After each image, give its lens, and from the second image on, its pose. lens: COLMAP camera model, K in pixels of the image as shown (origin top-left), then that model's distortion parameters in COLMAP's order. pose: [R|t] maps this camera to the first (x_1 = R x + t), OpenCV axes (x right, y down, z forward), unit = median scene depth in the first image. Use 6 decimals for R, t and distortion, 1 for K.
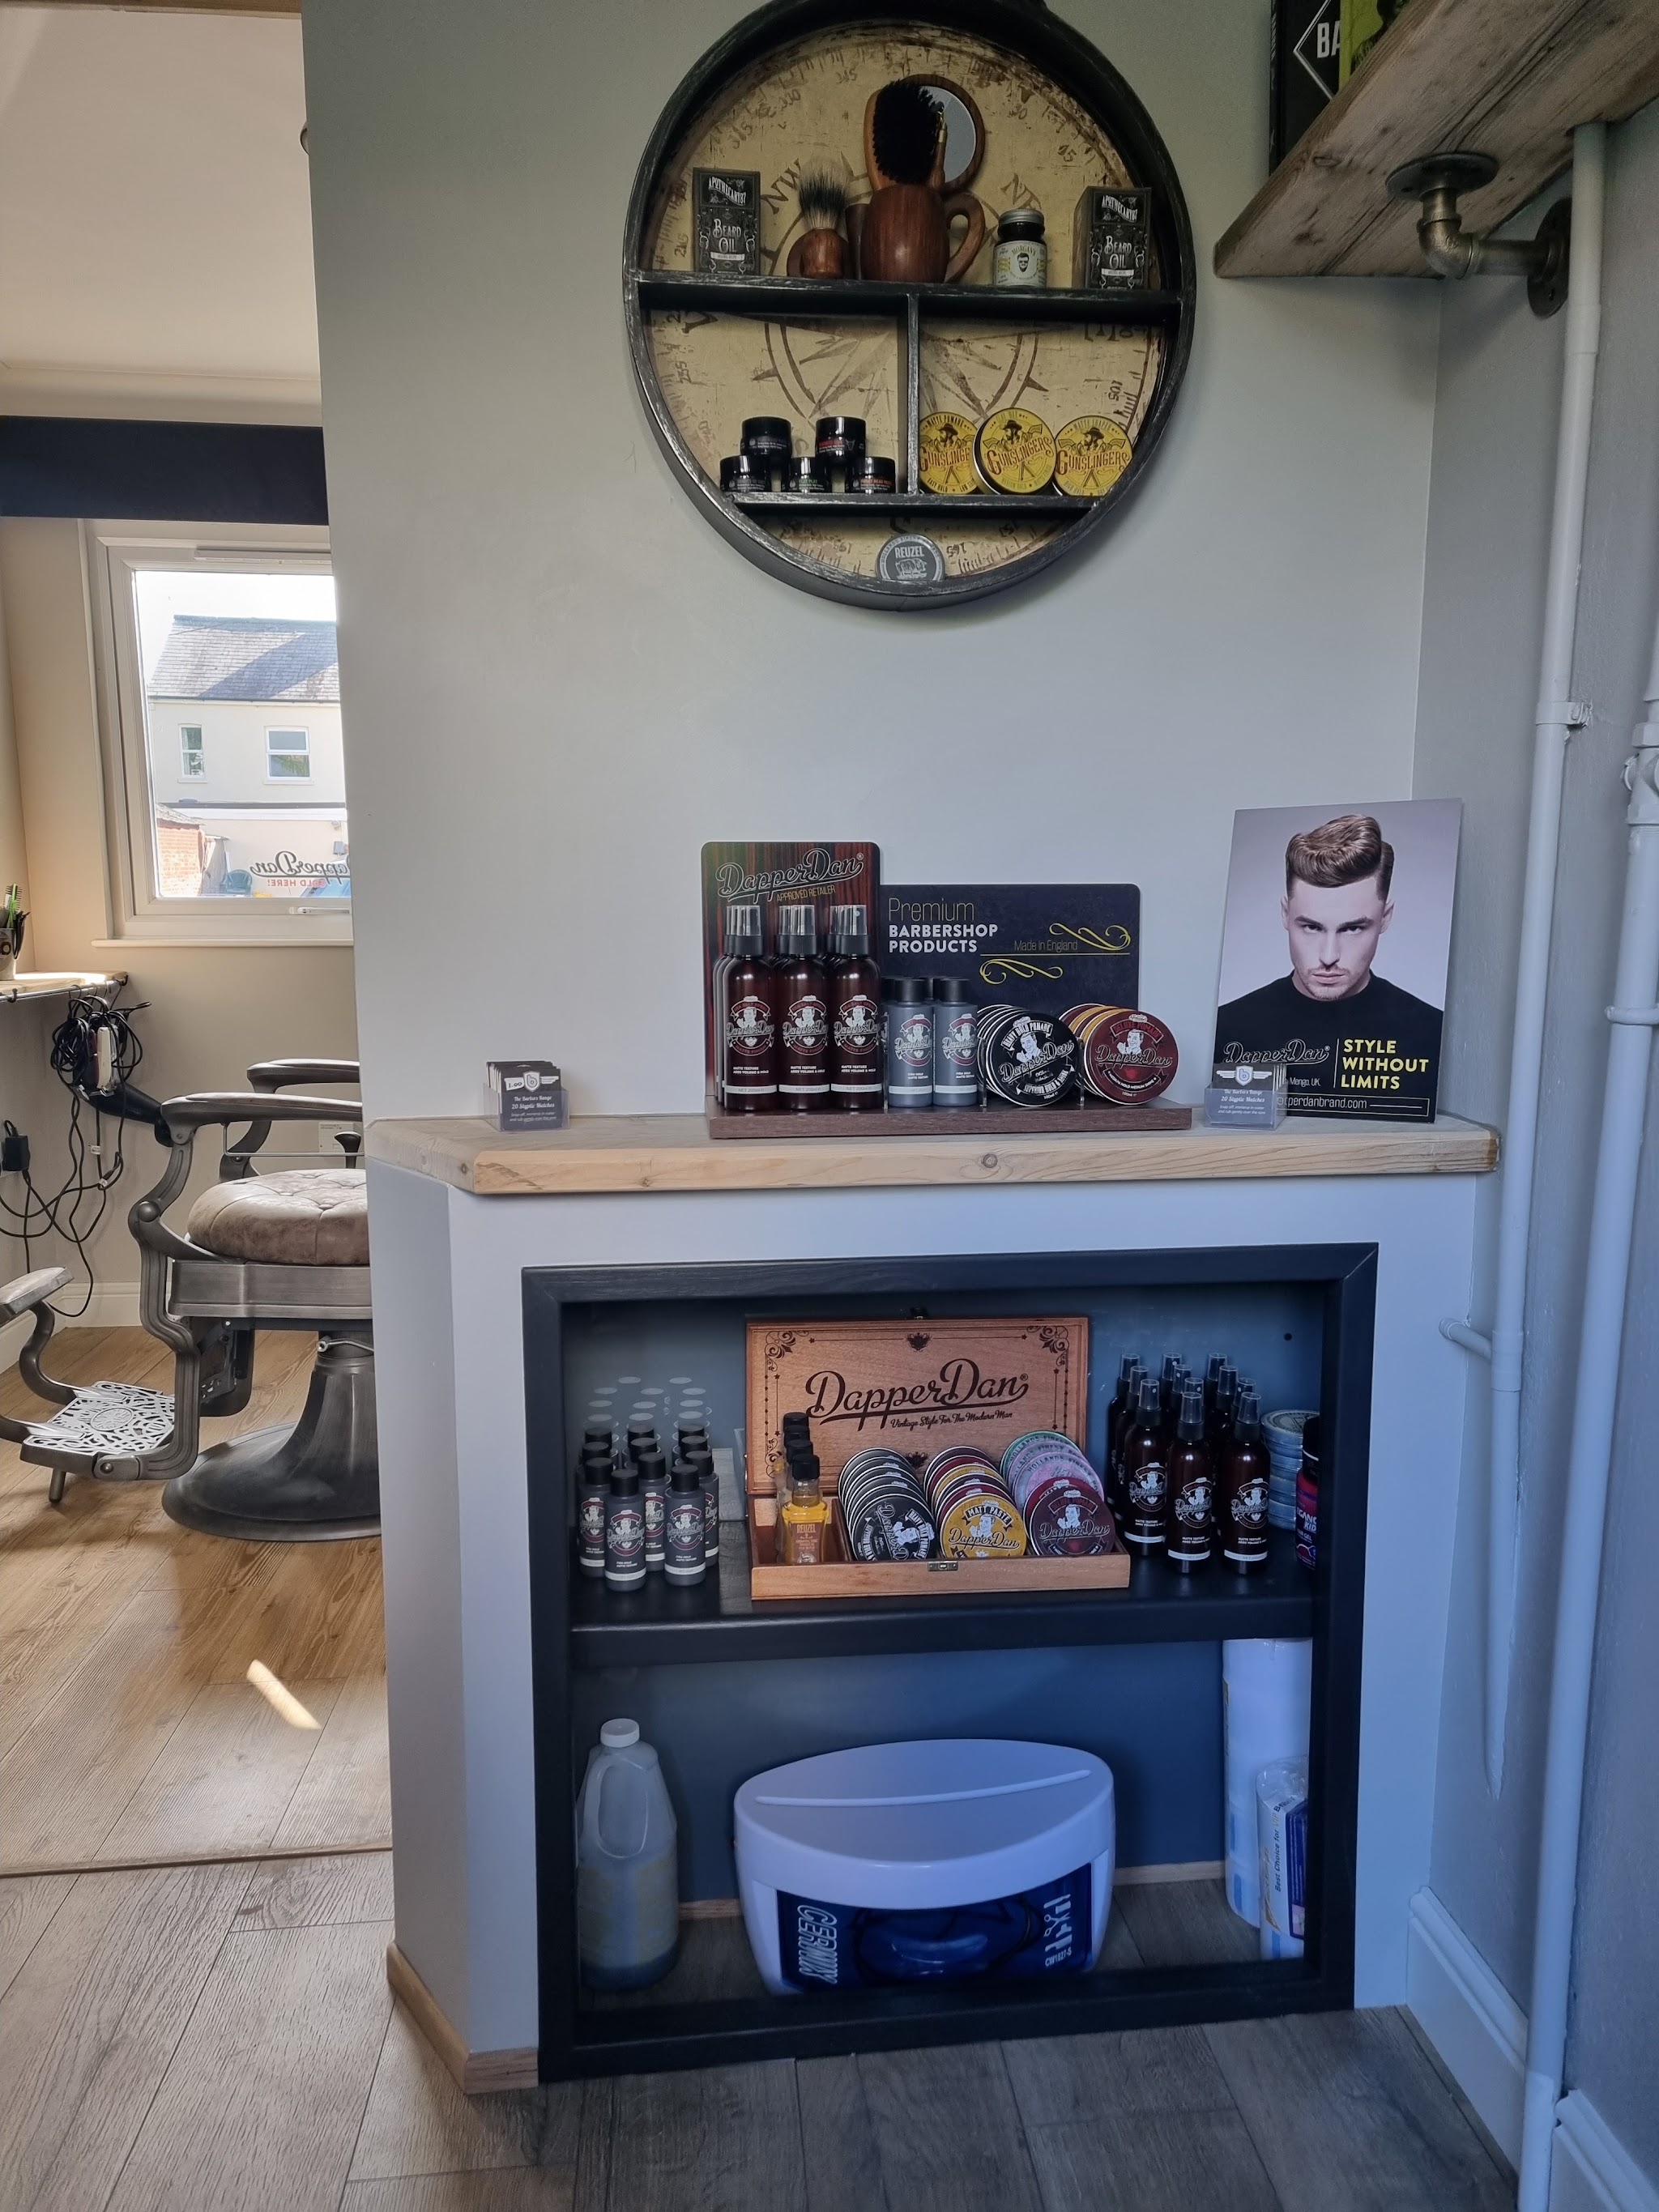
lens RADIAL K [[1693.0, 0, 818.8], [0, 1693.0, 1115.4], [0, 0, 1]] dist [0.047025, -0.051120]
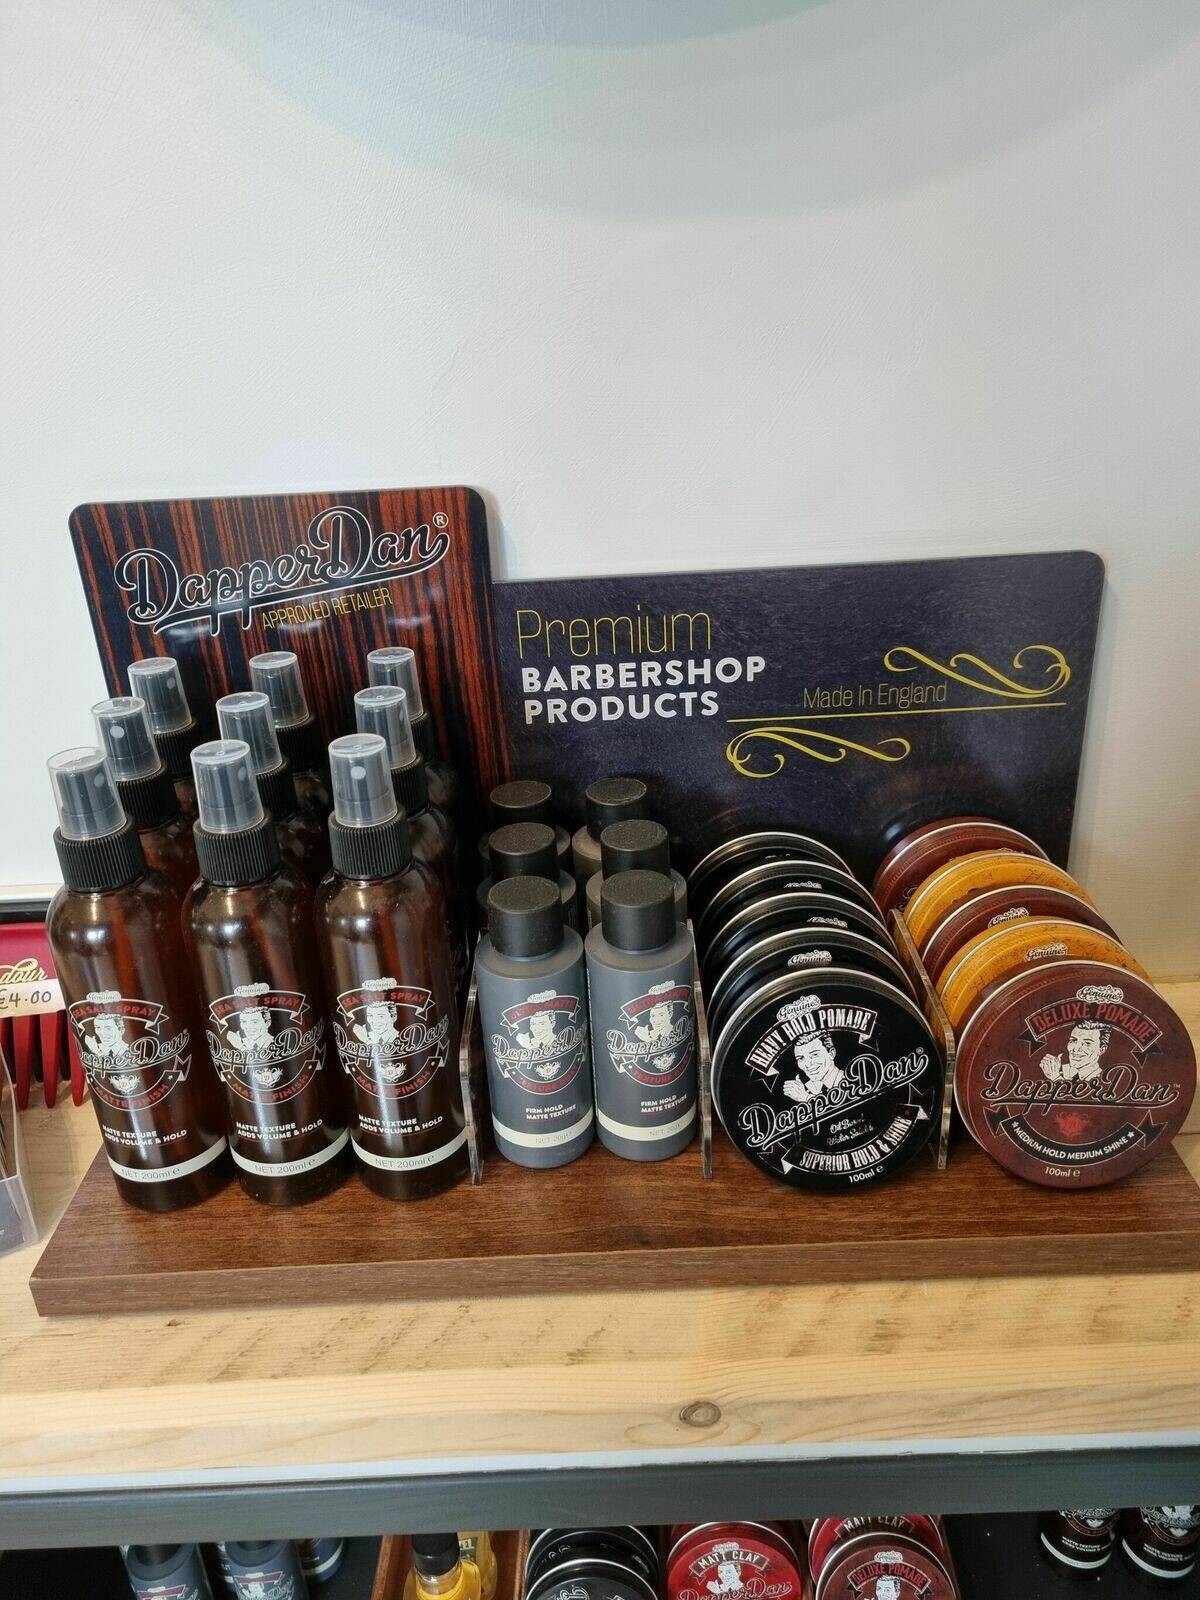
lens RADIAL K [[1224.5, 0, 592.2], [0, 1224.5, 806.8], [0, 0, 1]] dist [0.047025, -0.051120]
pose [[0.994540, -0.002913, -0.104314, 0.101300], [0.035948, 0.947992, 0.316257, -0.192903], [0.097967, -0.318280, 0.942921, 0.732973]]
